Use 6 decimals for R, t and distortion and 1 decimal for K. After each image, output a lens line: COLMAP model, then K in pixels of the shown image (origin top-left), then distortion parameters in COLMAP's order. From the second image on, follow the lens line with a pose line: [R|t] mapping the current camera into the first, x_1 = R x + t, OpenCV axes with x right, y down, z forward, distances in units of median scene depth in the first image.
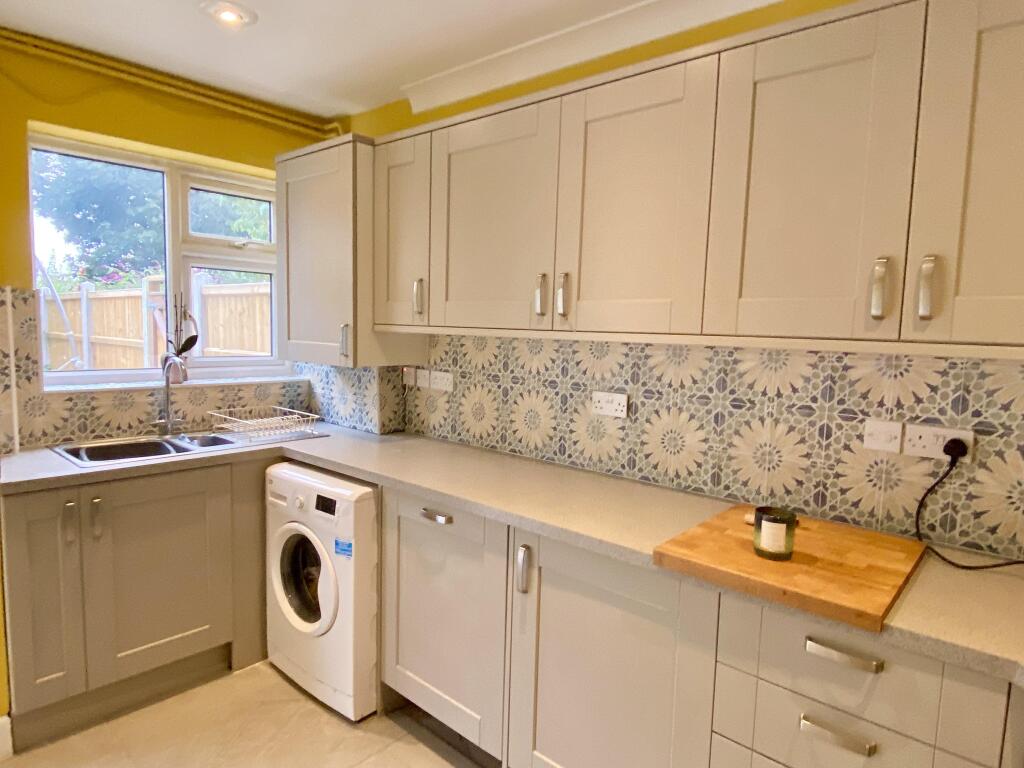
lens RADIAL K [[599.3, 0, 509.4], [0, 599.3, 389.5], [0, 0, 1]] dist [0.021273, -0.025052]
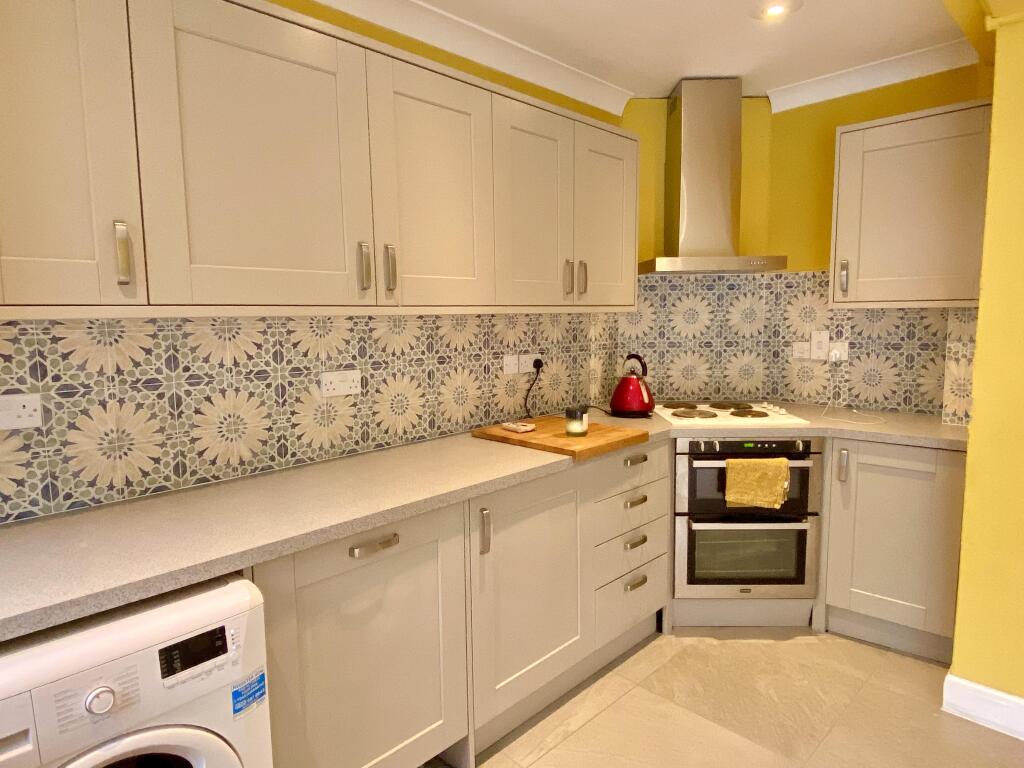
lens RADIAL K [[599.3, 0, 522.4], [0, 599.3, 385.0], [0, 0, 1]] dist [0.021273, -0.025052]
pose [[0.035951, -0.159148, 0.986600, -0.668933], [0.102950, 0.982575, 0.154748, -0.079208], [-0.994037, 0.096007, 0.051709, 0.585724]]
